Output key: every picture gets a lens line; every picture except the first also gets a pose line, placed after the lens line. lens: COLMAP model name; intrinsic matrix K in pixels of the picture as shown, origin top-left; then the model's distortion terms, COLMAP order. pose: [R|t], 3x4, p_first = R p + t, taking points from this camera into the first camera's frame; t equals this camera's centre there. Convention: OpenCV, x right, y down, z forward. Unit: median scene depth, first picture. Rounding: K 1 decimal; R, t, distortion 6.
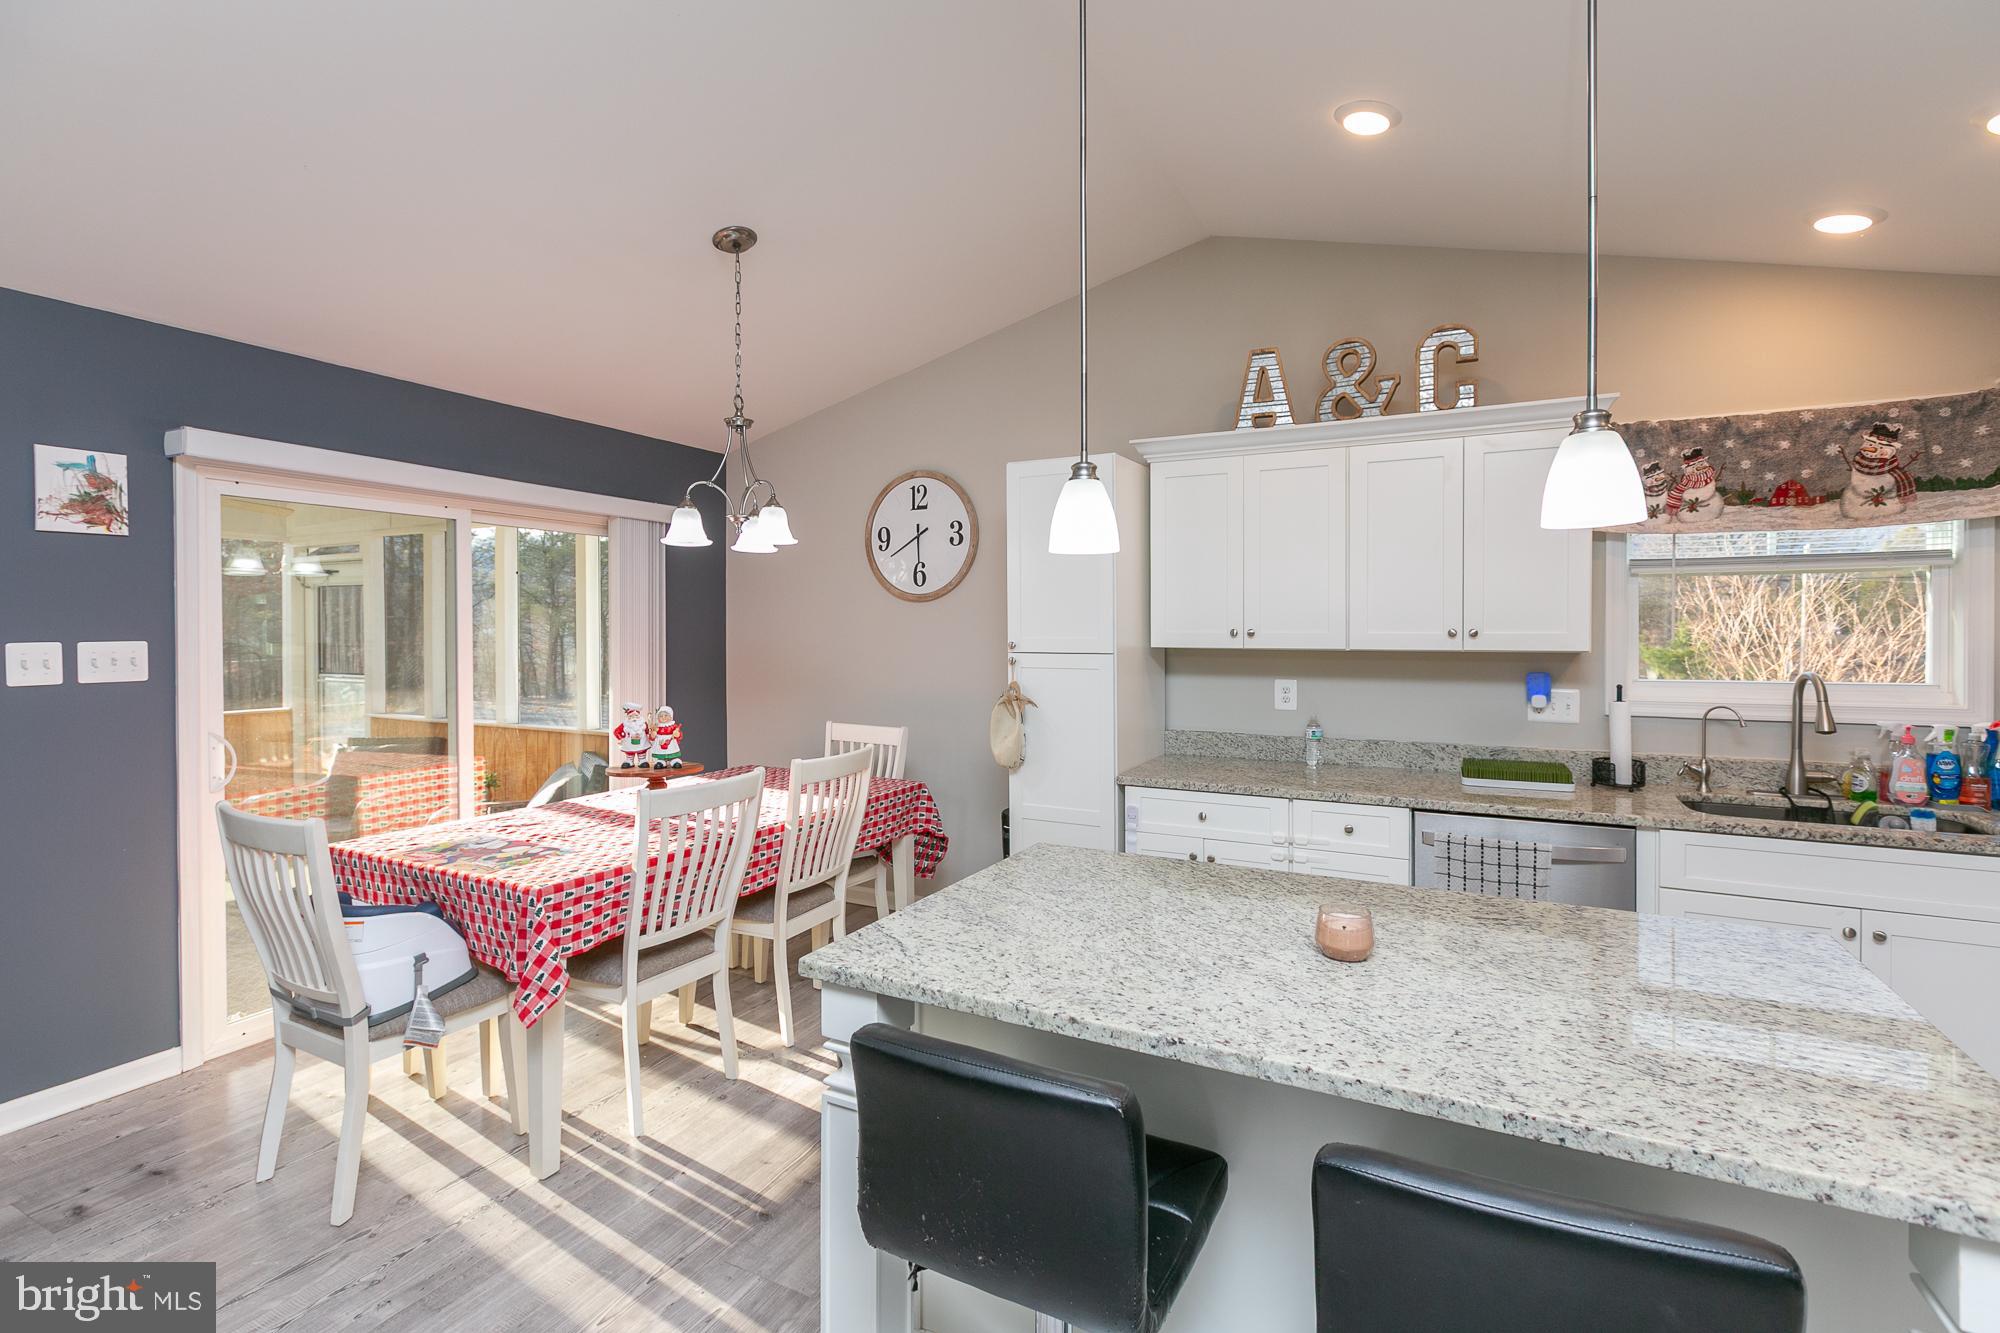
lens RADIAL K [[936.4, 0, 997.4], [0, 936.4, 635.2], [0, 0, 1]] dist [-0.000566, -0.001211]
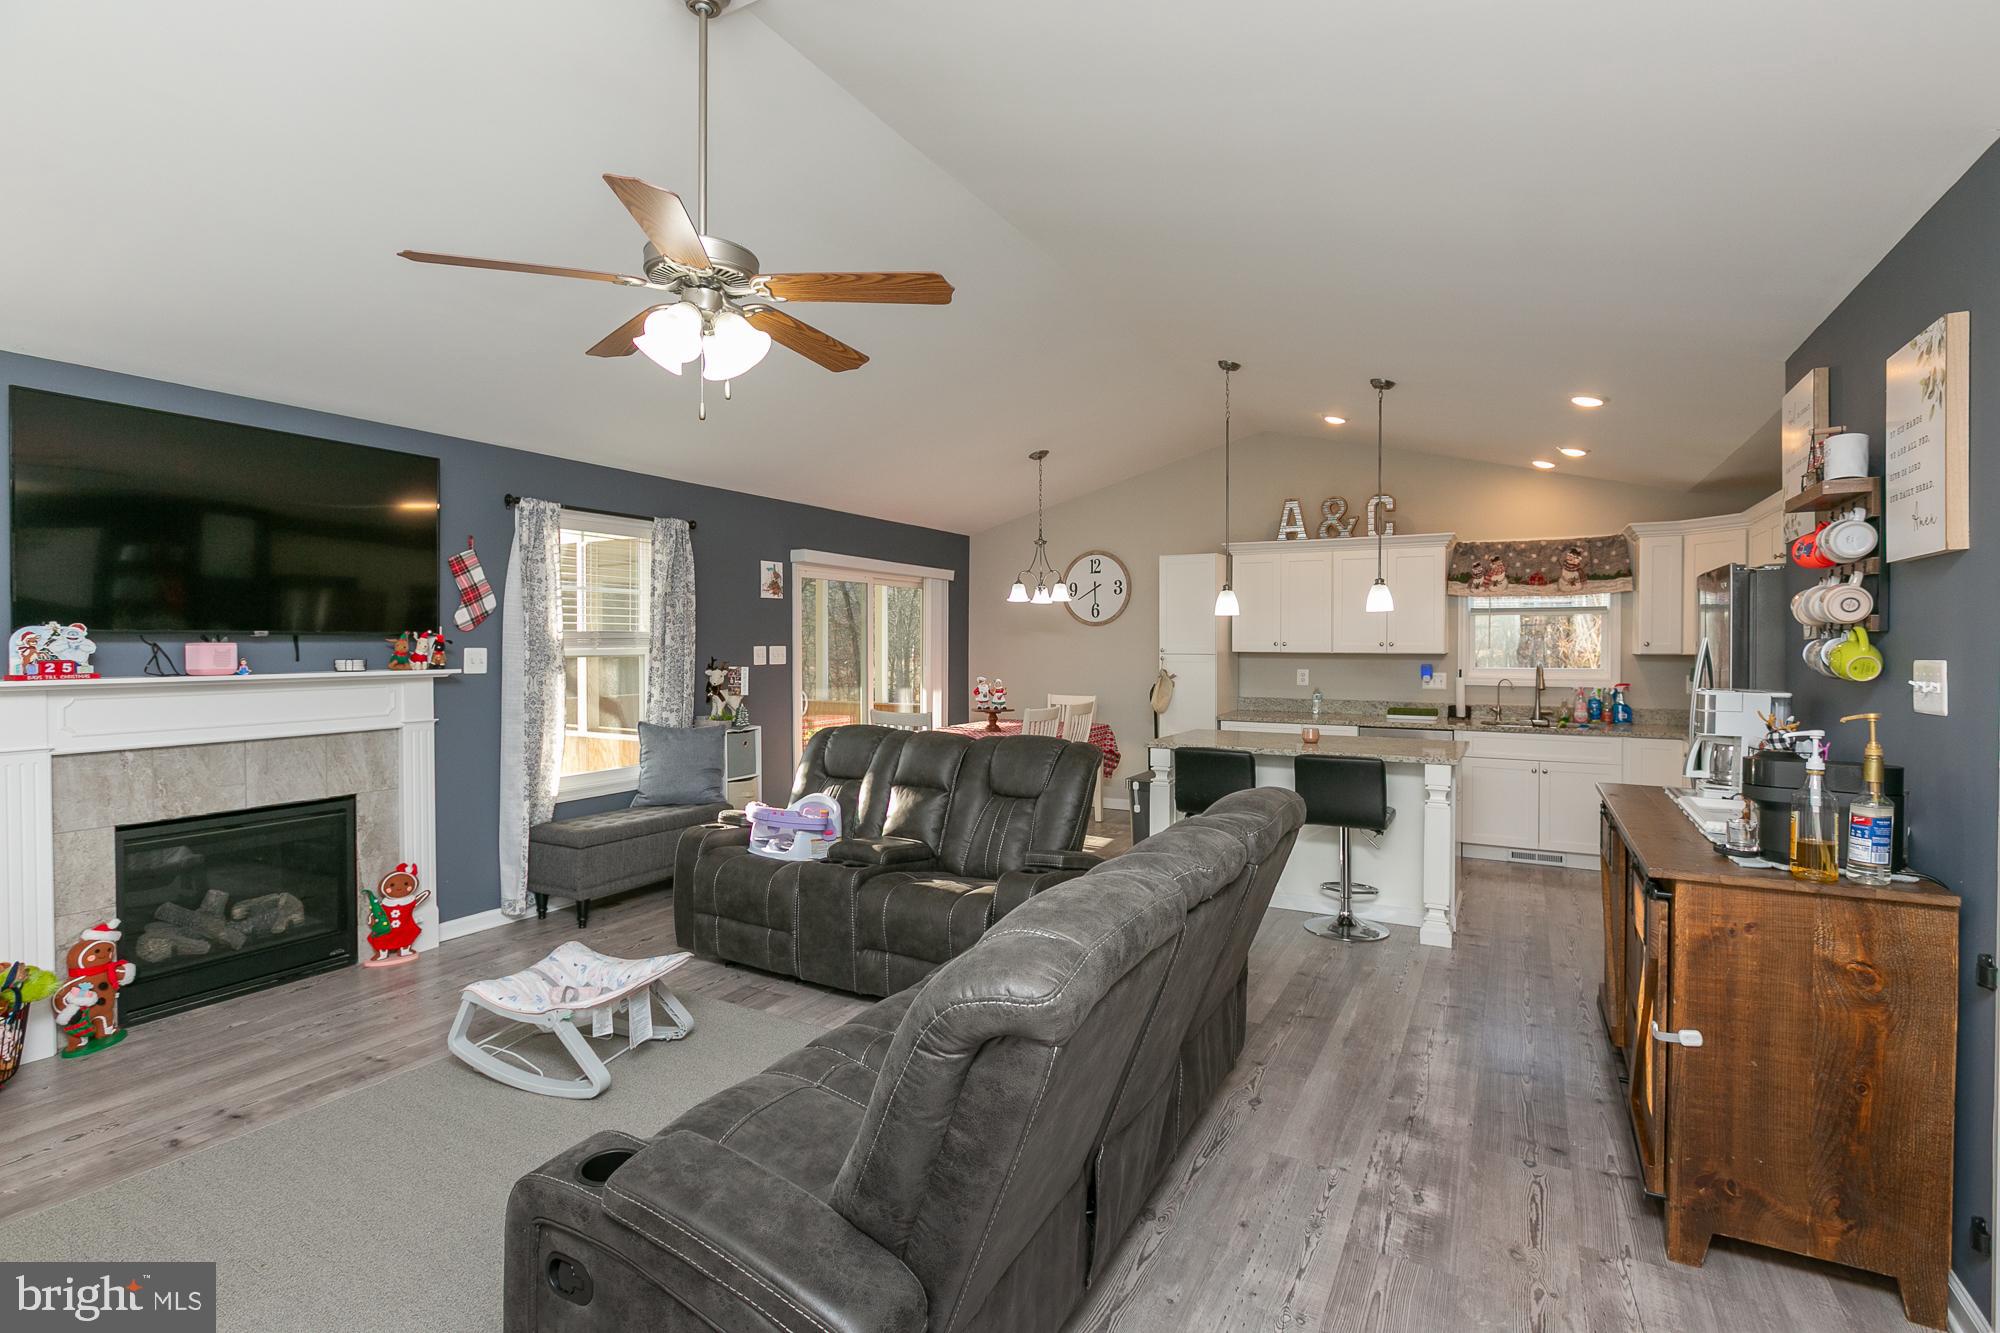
lens RADIAL K [[960.7, 0, 1037.9], [0, 960.7, 657.5], [0, 0, 1]] dist [-0.014269, 0.002135]
pose [[0.999993, 0.003200, 0.001982, -0.290931], [-0.003216, 0.999962, 0.008059, 0.012749], [-0.001957, -0.008065, 0.999966, -1.179100]]
